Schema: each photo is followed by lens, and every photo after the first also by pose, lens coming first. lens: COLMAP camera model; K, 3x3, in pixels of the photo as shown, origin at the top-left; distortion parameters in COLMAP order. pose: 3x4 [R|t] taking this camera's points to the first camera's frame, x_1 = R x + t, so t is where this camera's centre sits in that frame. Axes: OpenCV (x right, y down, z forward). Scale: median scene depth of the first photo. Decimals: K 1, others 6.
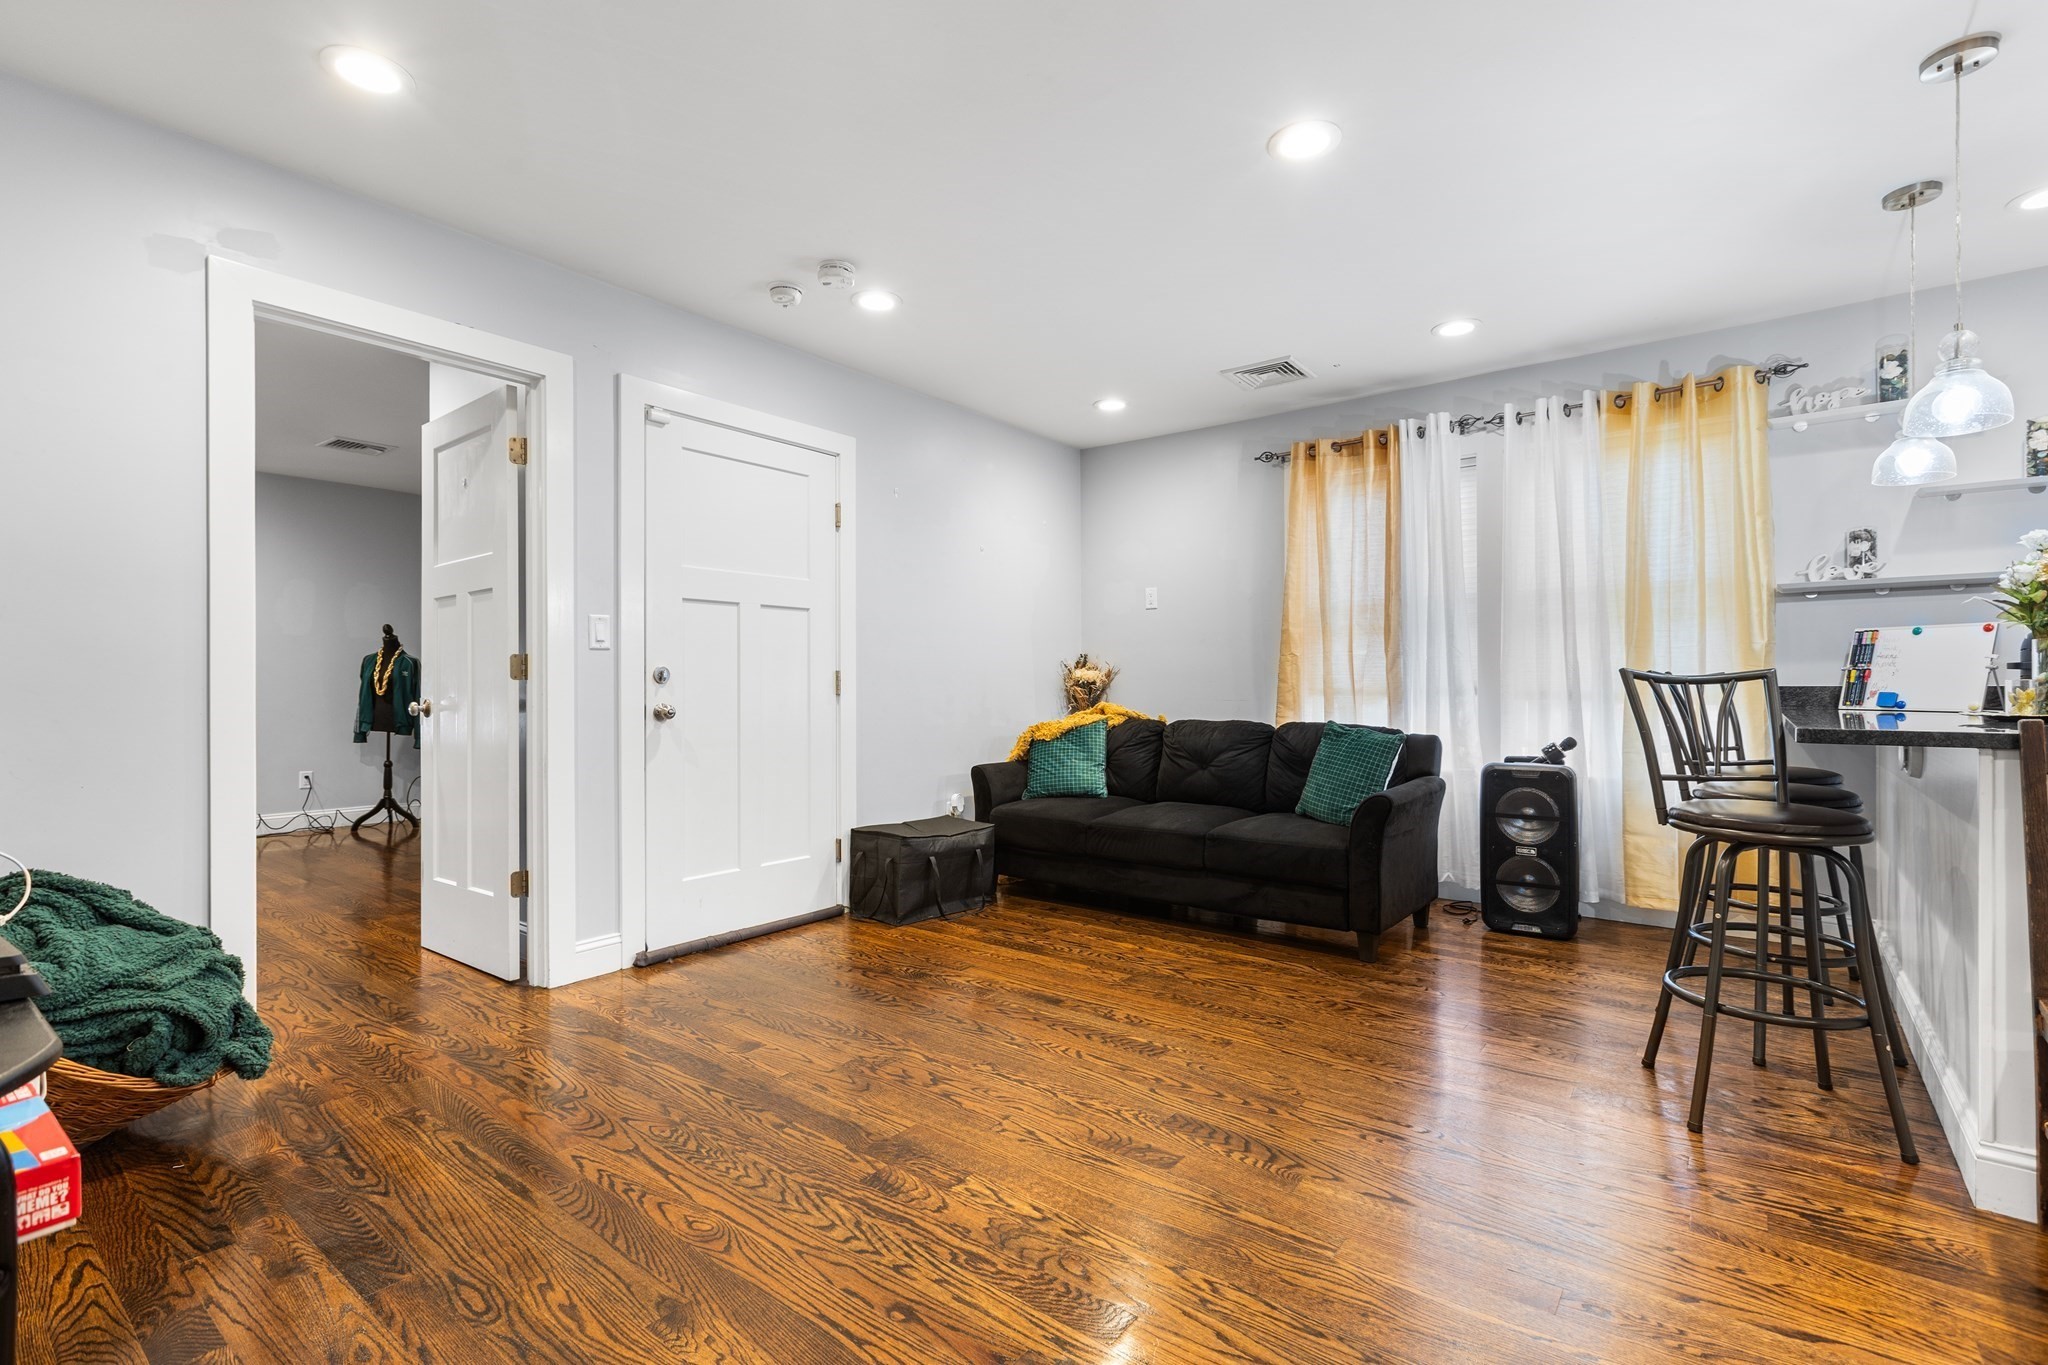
lens RADIAL K [[934.5, 0, 1020.2], [0, 934.5, 680.7], [0, 0, 1]] dist [0.003476, 0.000217]
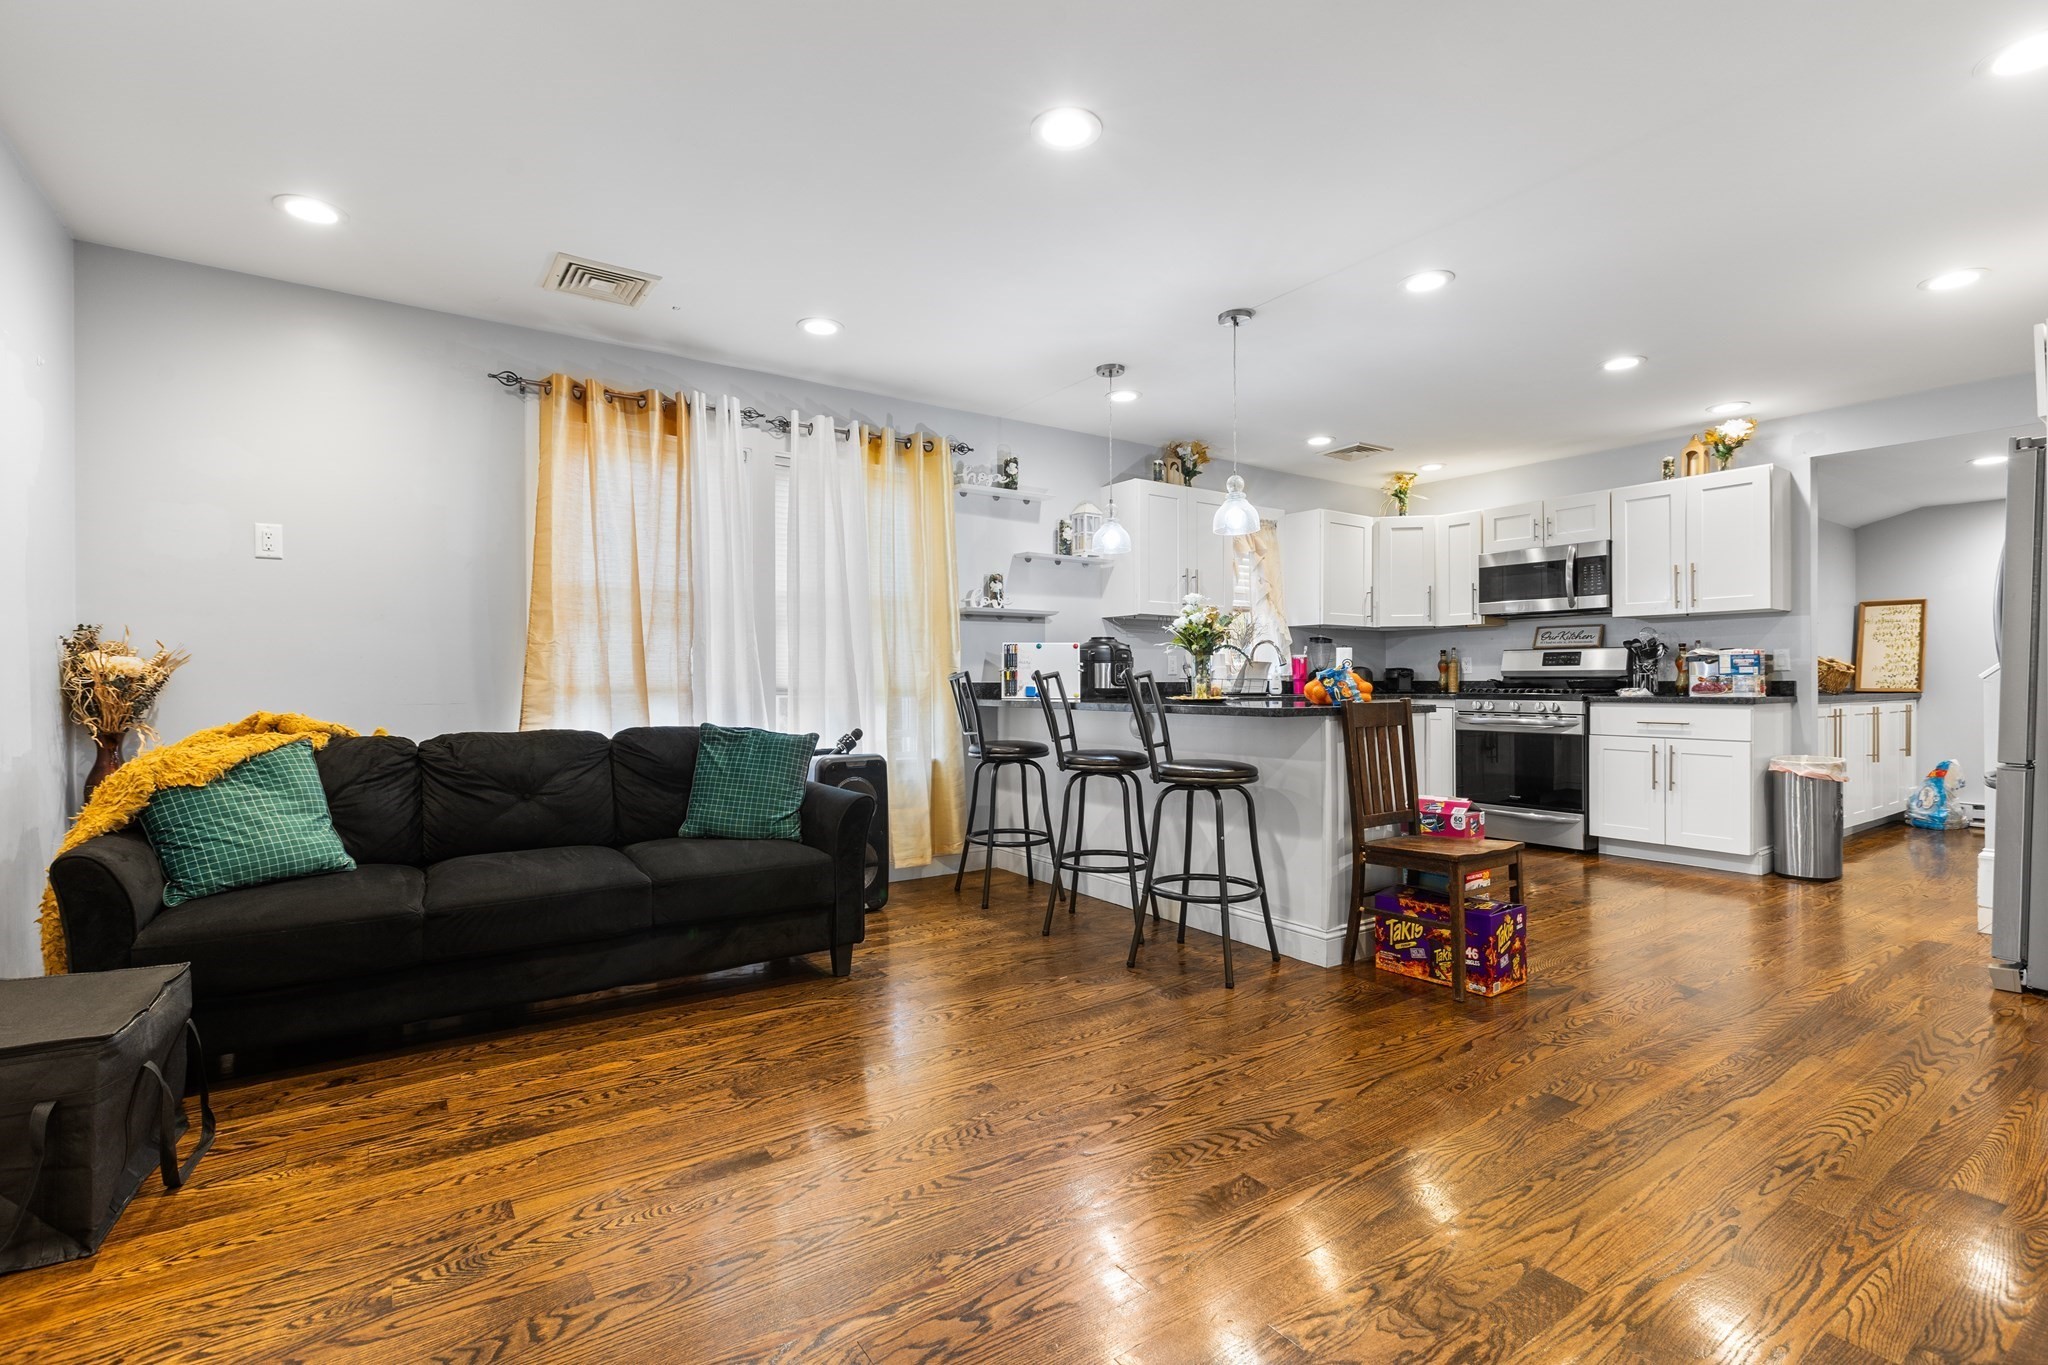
lens RADIAL K [[934.5, 0, 1018.1], [0, 934.5, 677.5], [0, 0, 1]] dist [0.003476, 0.000217]
pose [[0.295869, 0.005647, 0.955212, -0.429230], [-0.002197, 0.999984, -0.005231, 0.004929], [-0.955226, -0.000551, 0.295877, 0.499349]]
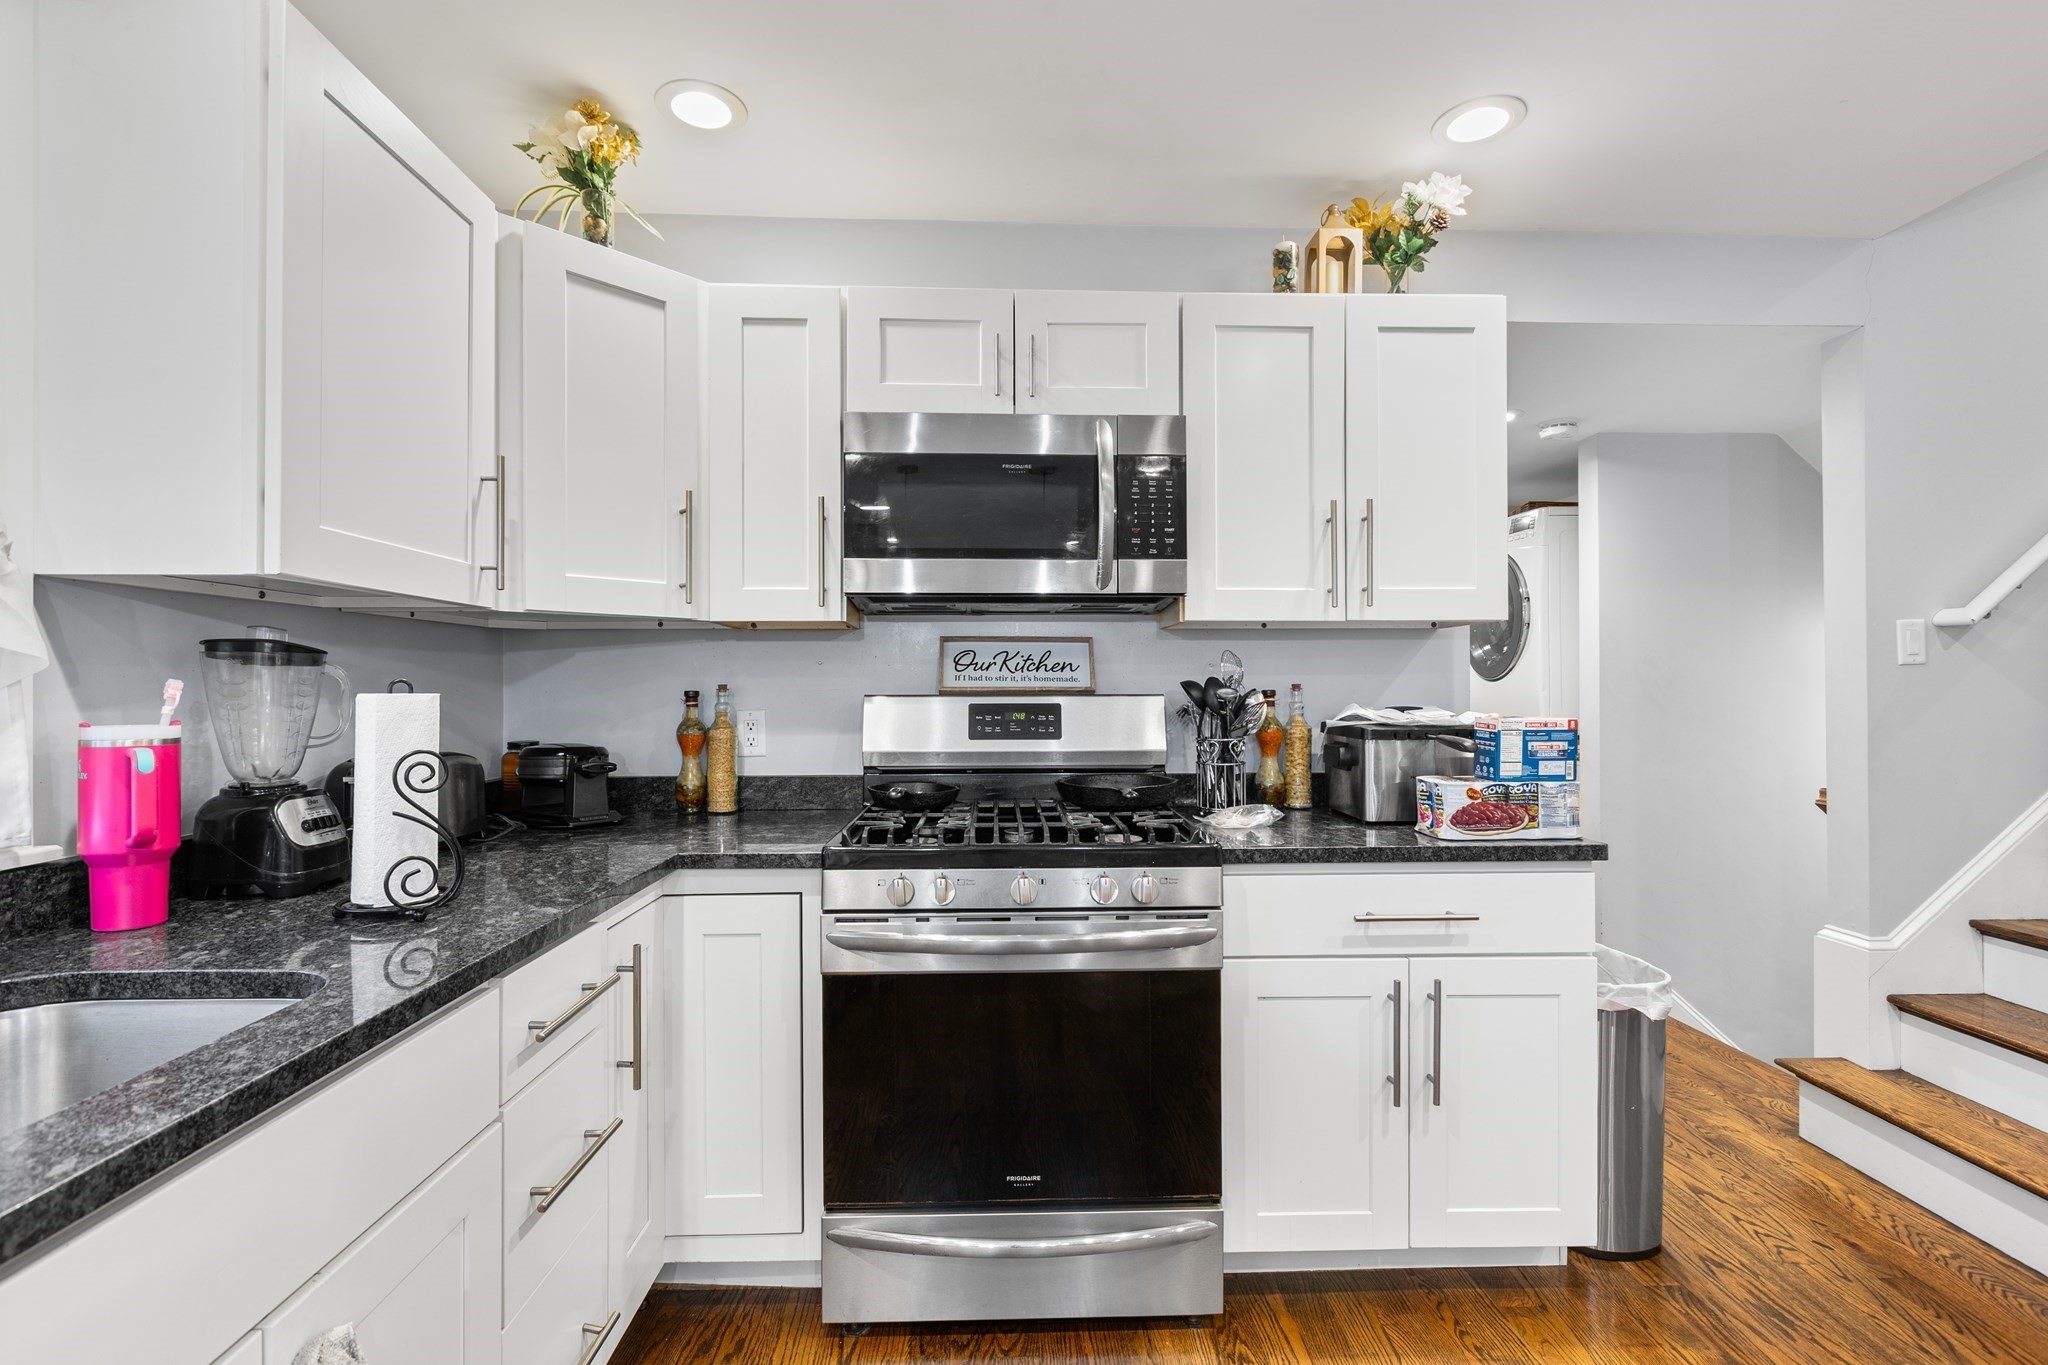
lens RADIAL K [[934.5, 0, 1017.6], [0, 934.5, 684.7], [0, 0, 1]] dist [0.003476, 0.000217]
pose [[-0.632693, 0.004565, 0.774389, 0.873701], [0.001258, 0.999987, -0.004867, -0.058096], [-0.774402, -0.002105, -0.632691, 0.480017]]
